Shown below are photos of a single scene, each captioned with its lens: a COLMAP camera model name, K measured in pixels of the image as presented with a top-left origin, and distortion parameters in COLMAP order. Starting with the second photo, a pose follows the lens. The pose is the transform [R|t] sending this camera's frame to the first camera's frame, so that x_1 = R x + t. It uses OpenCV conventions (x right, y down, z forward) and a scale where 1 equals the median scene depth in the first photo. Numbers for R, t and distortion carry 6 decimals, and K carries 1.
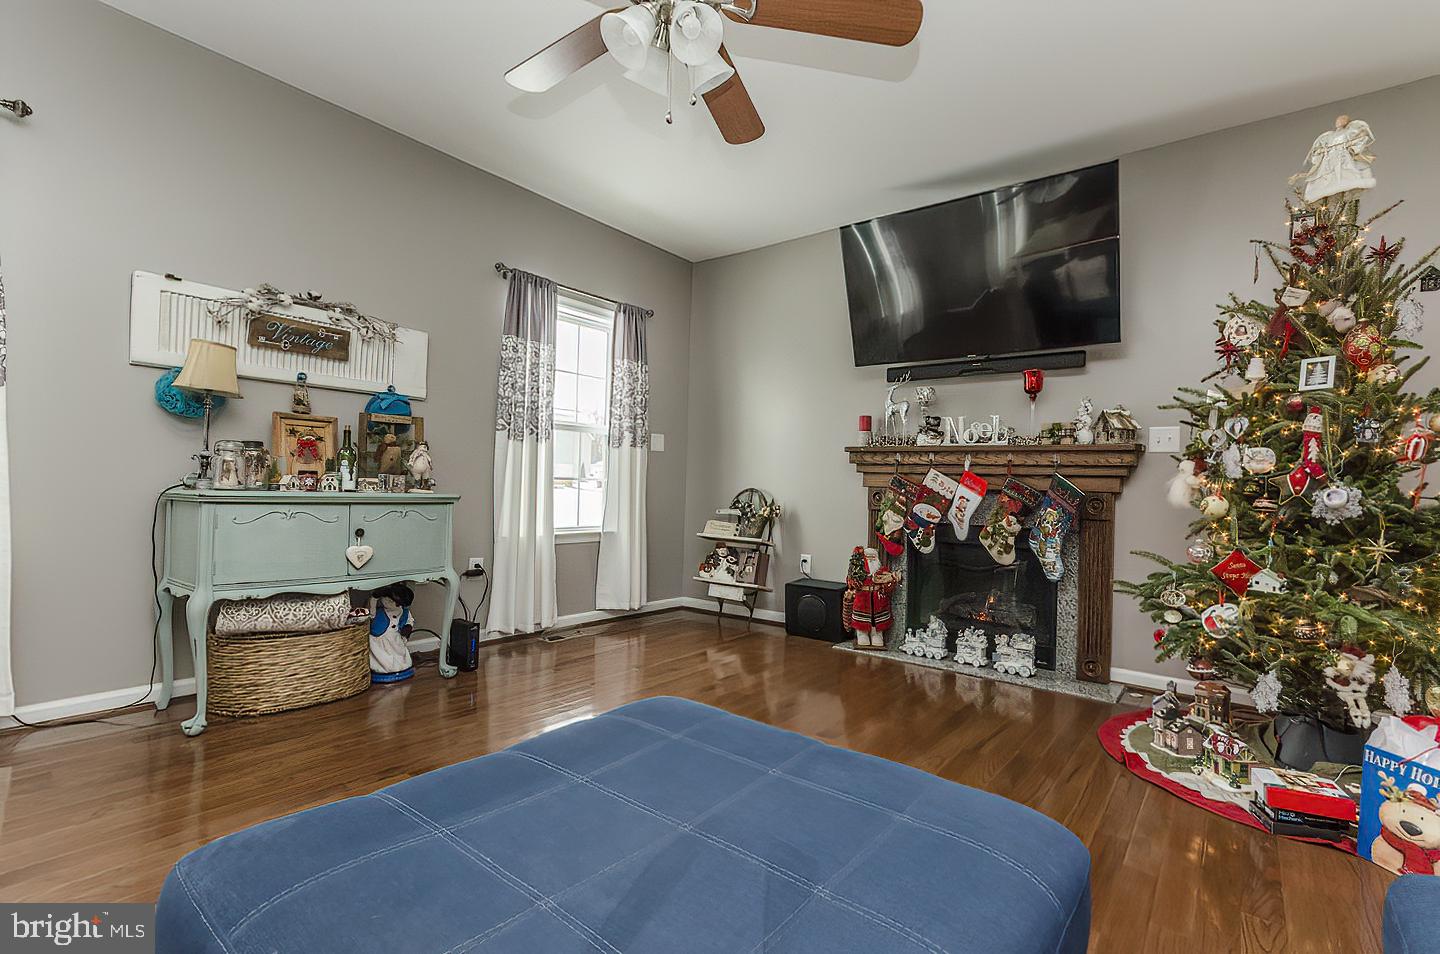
lens RADIAL K [[639.0, 0, 748.7], [0, 639.0, 487.6], [0, 0, 1]] dist [0.000224, -0.000188]
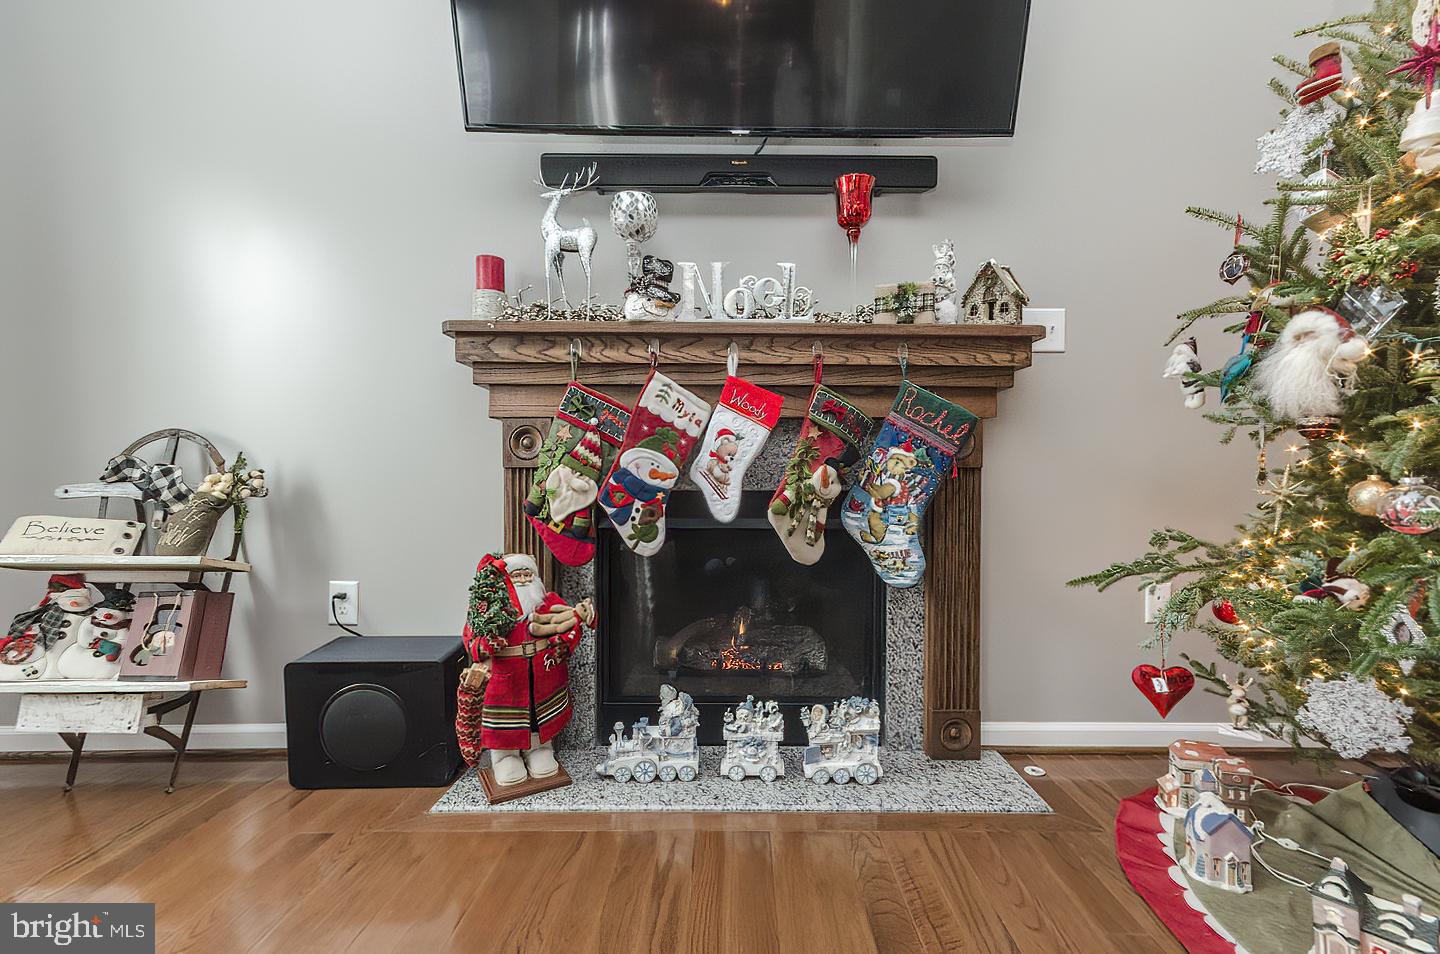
lens RADIAL K [[639.0, 0, 748.7], [0, 639.0, 487.6], [0, 0, 1]] dist [0.000224, -0.000188]
pose [[0.789531, -0.031951, 0.612879, 0.050174], [0.019928, 0.999452, 0.026432, 0.041475], [-0.613387, -0.008655, 0.789735, 0.571201]]
